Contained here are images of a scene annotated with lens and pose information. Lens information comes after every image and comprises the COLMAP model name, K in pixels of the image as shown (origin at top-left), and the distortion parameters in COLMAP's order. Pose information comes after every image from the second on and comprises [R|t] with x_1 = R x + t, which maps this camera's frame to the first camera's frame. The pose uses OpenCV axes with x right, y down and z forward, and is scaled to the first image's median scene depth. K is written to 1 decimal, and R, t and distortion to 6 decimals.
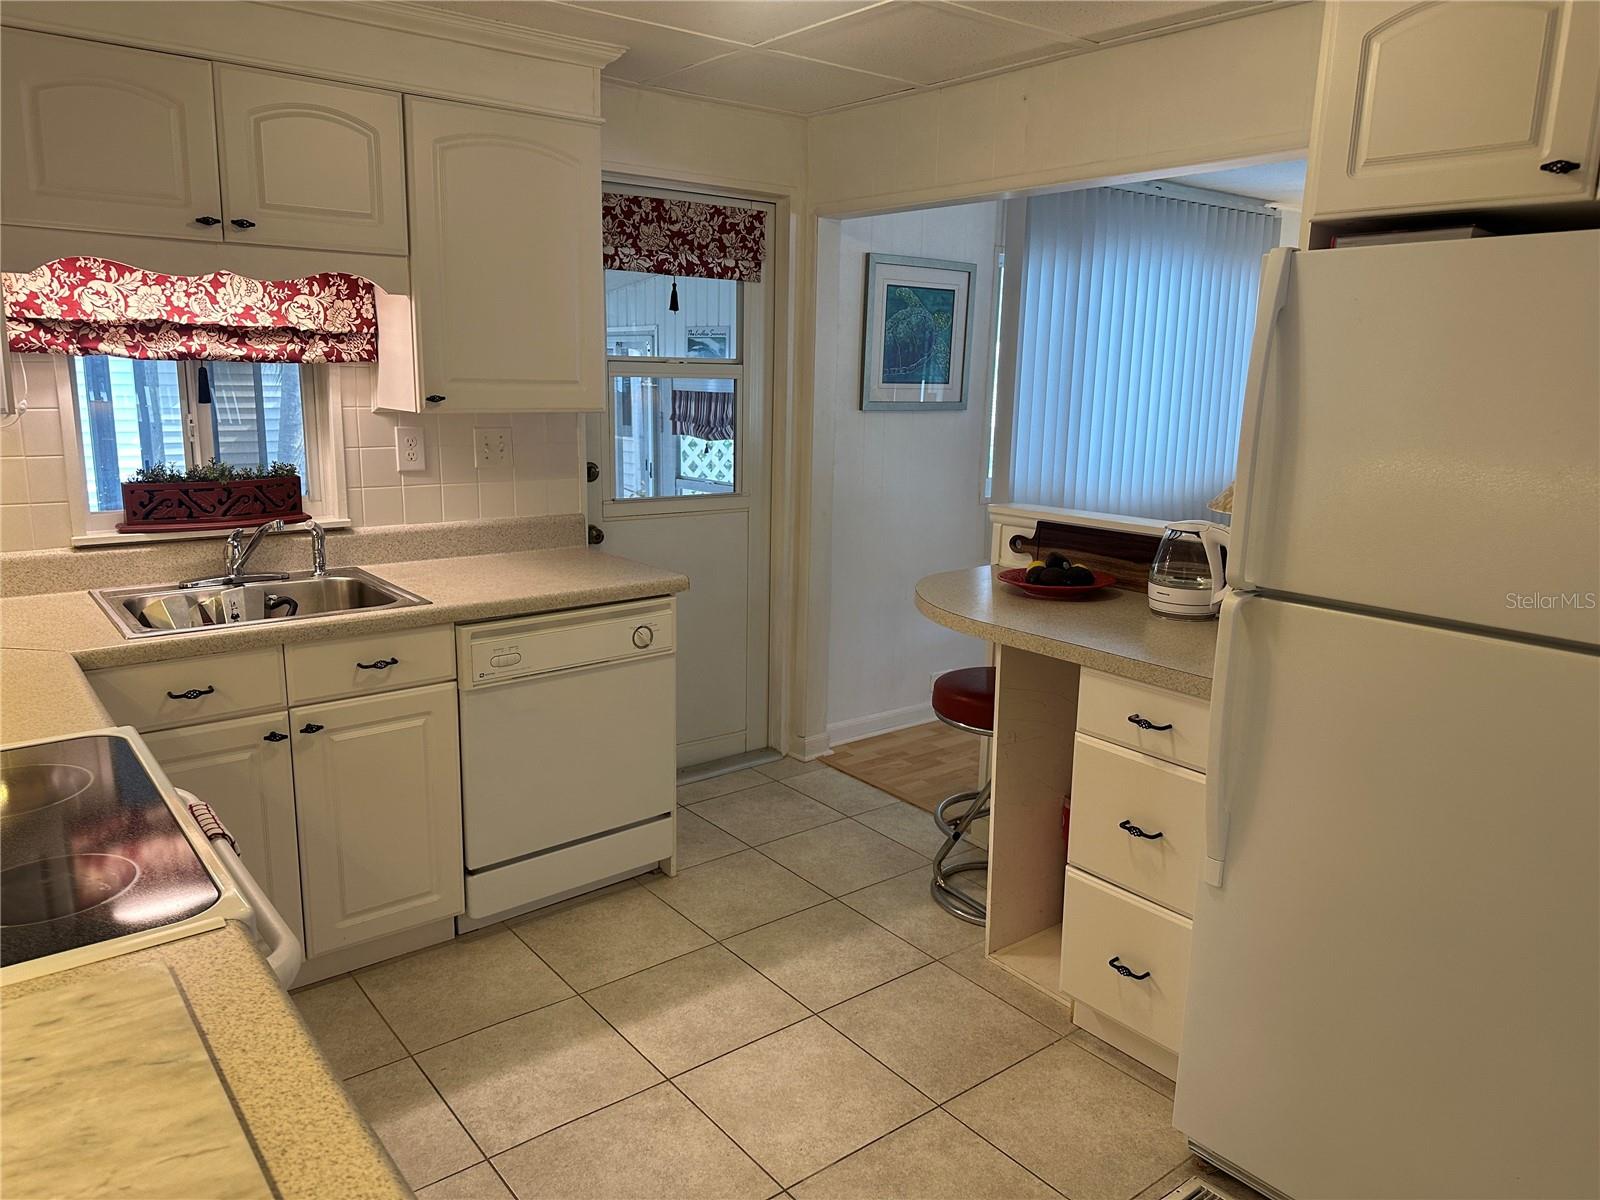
lens RADIAL K [[1127.1, 0, 801.9], [0, 1127.1, 594.7], [0, 0, 1]] dist [0.051176, -0.050763]
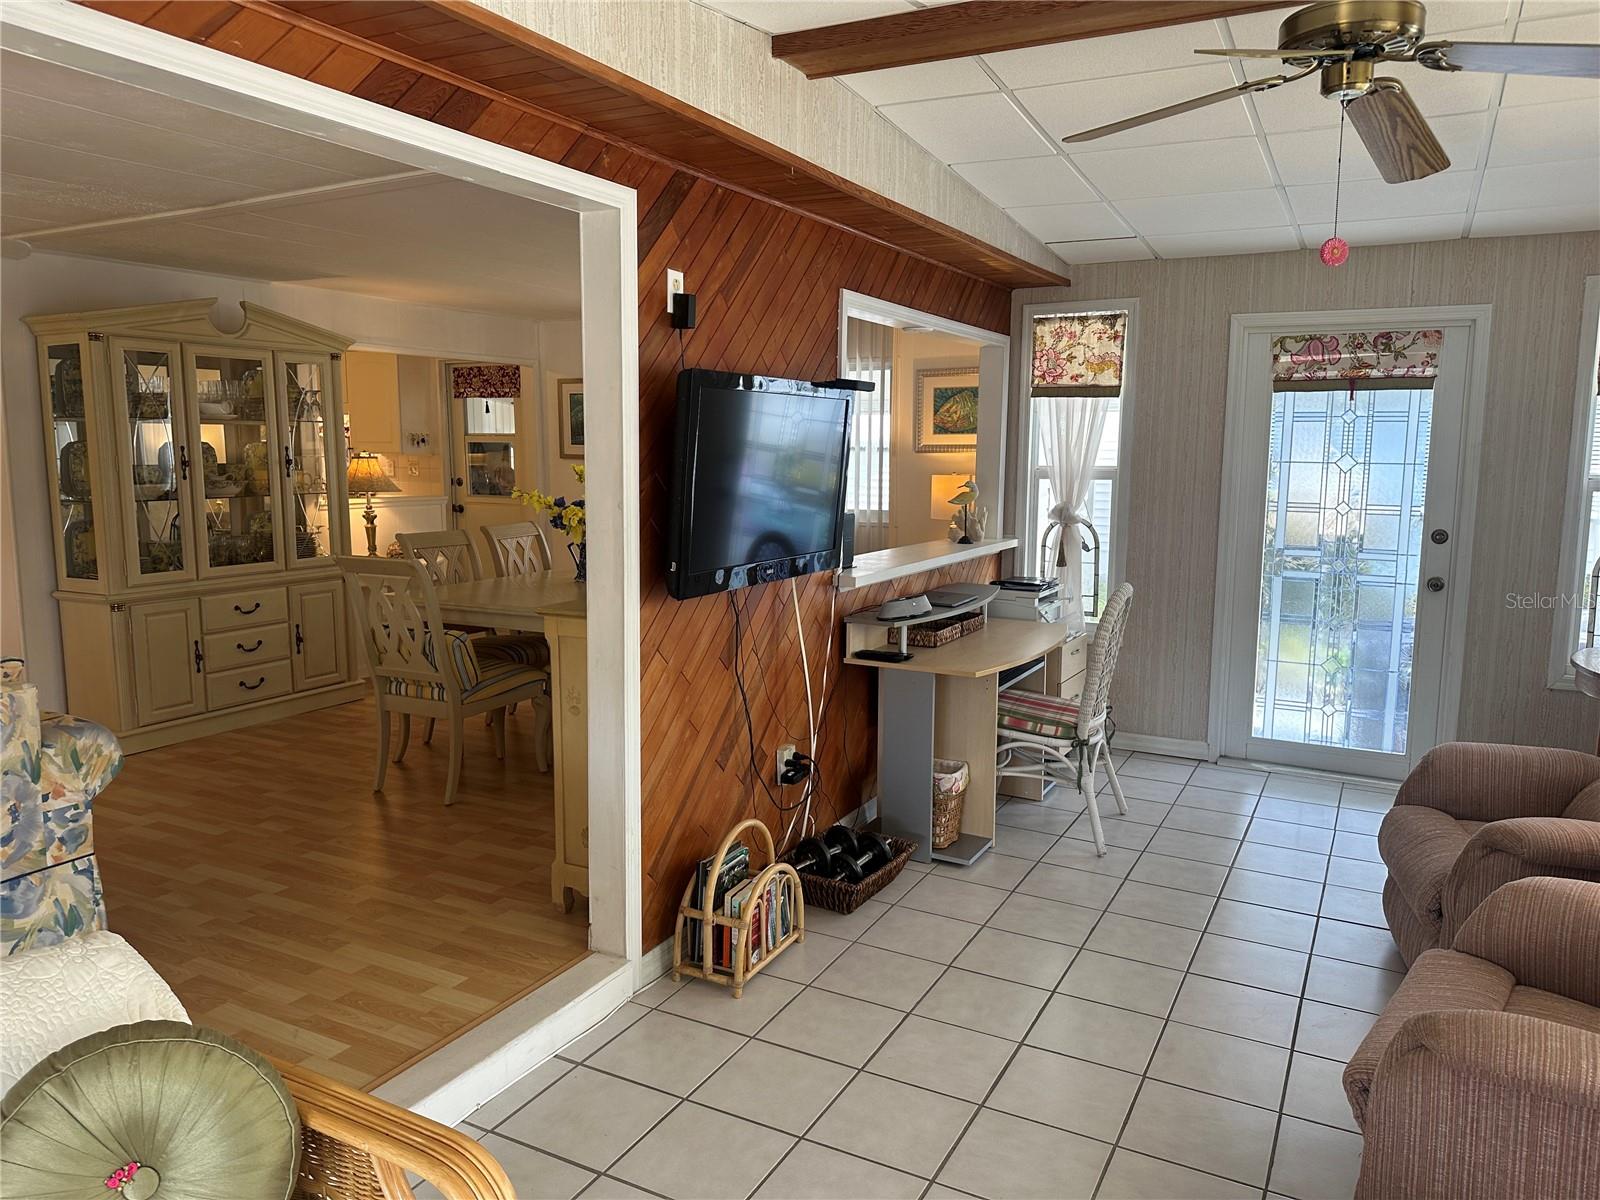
lens RADIAL K [[1127.1, 0, 800.9], [0, 1127.1, 603.1], [0, 0, 1]] dist [0.051176, -0.050763]
pose [[0.394258, 0.092845, -0.914298, 2.217326], [-0.202092, 0.979289, 0.012299, -0.033925], [0.896504, 0.179923, 0.404856, 0.708637]]
